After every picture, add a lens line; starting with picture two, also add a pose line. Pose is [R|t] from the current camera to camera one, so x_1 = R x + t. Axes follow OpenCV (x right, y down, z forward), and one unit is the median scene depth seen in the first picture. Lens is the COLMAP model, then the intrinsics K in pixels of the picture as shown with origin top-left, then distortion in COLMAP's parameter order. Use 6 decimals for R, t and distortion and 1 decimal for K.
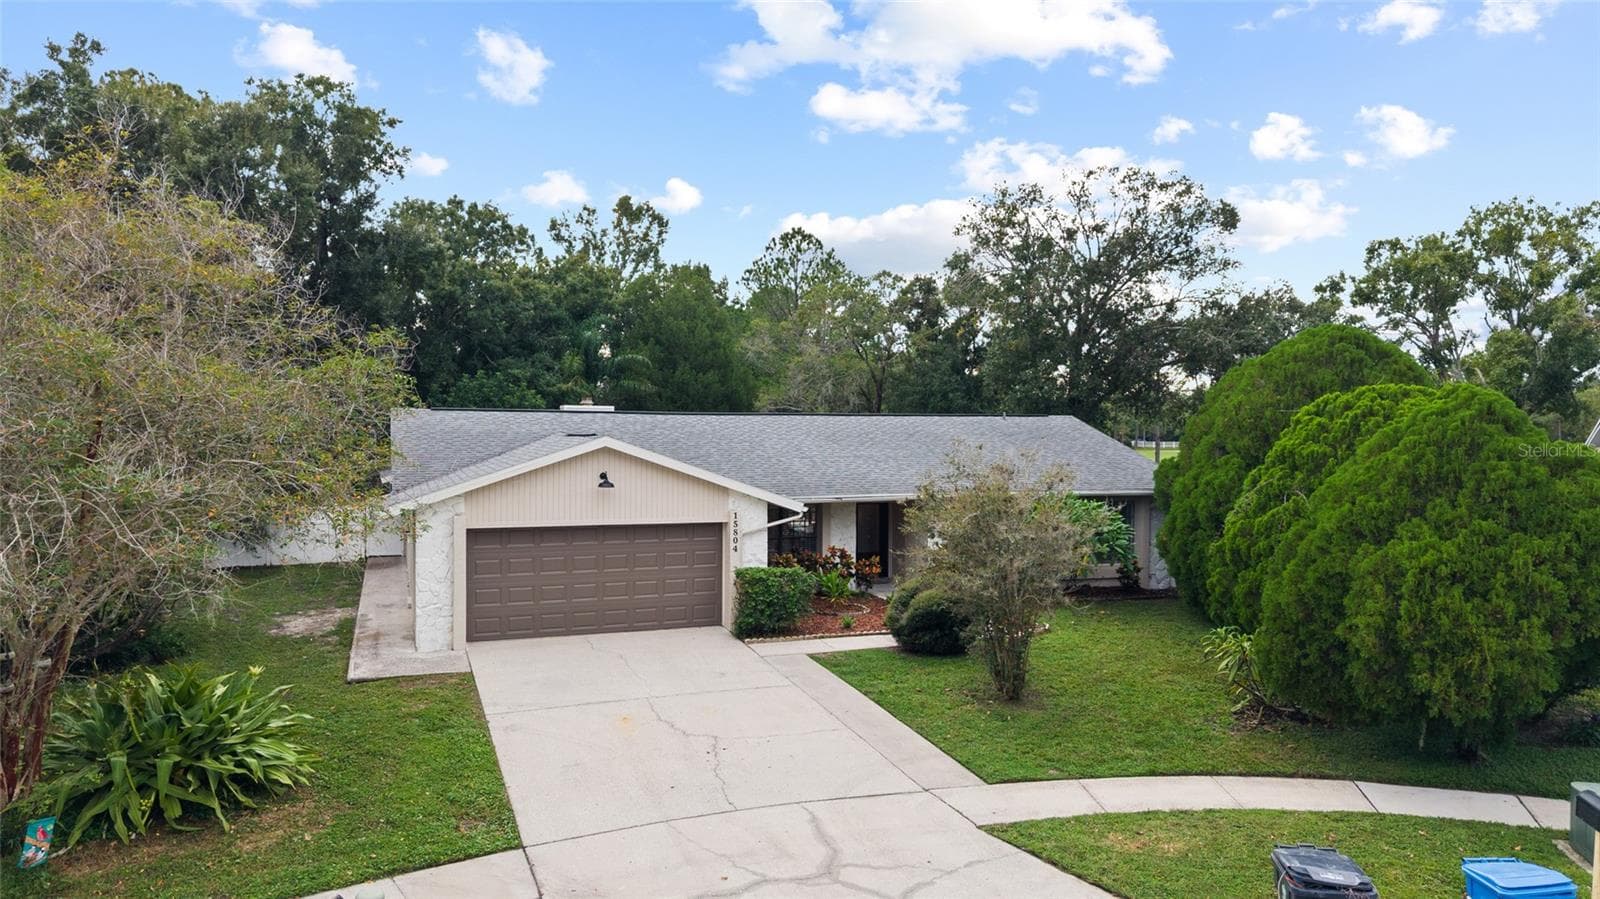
lens RADIAL K [[1257.6, 0, 826.2], [0, 1257.6, 451.7], [0, 0, 1]] dist [0.039807, -0.047522]
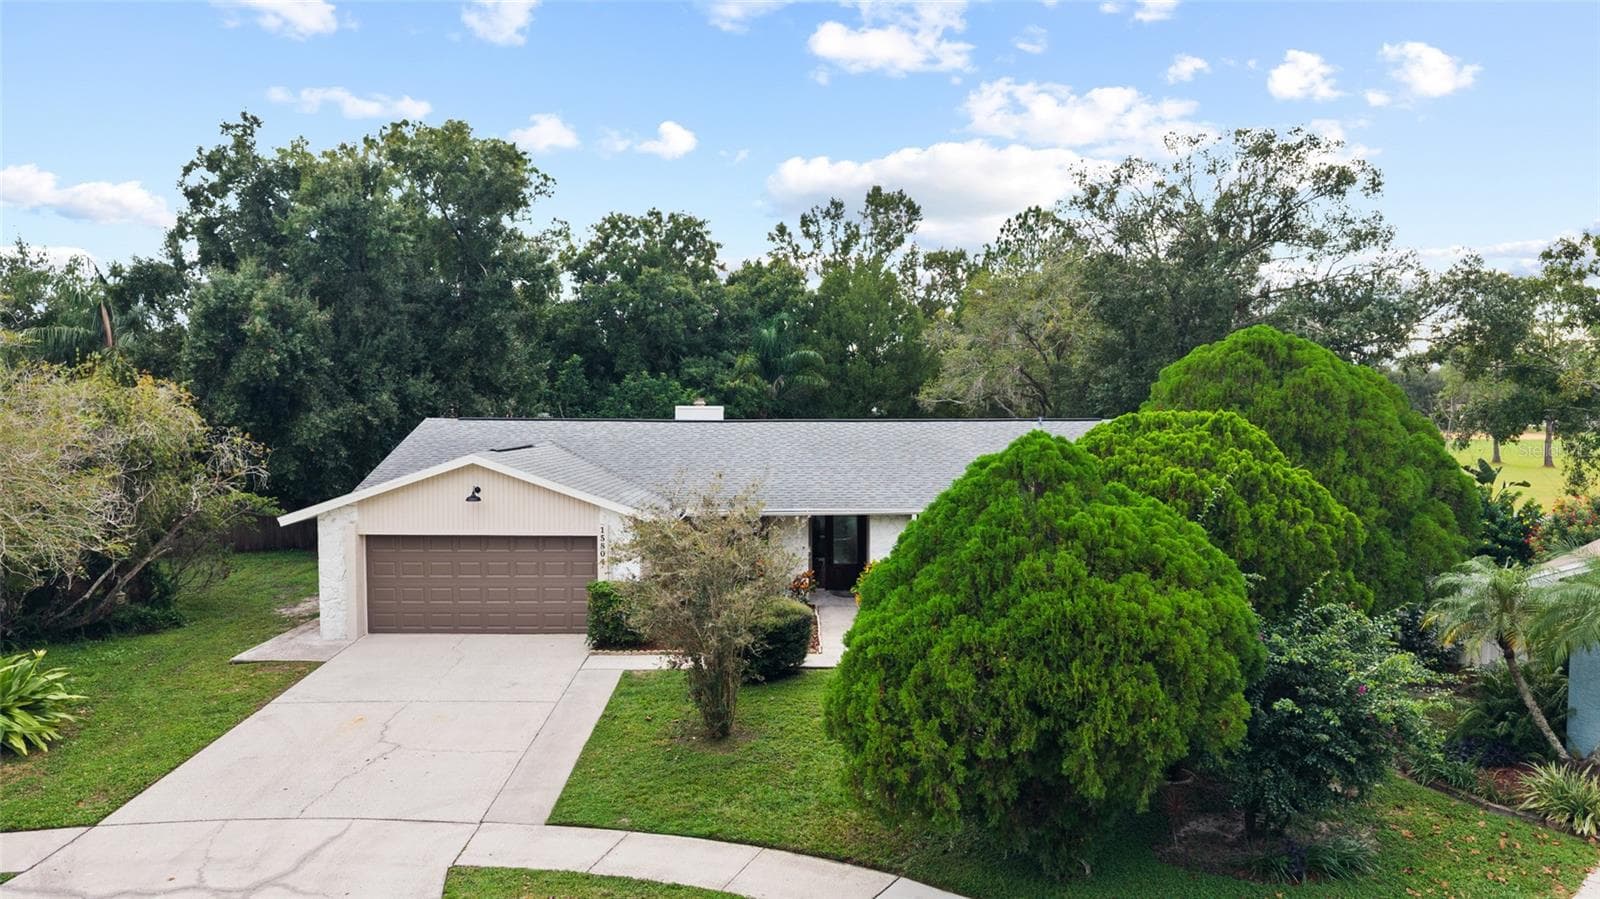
lens RADIAL K [[1257.6, 0, 826.2], [0, 1257.6, 451.7], [0, 0, 1]] dist [0.039807, -0.047522]
pose [[0.907916, 0.015623, -0.418861, 0.518693], [-0.003711, 0.999566, 0.029238, -0.044061], [0.419136, -0.024991, 0.907580, 0.130042]]
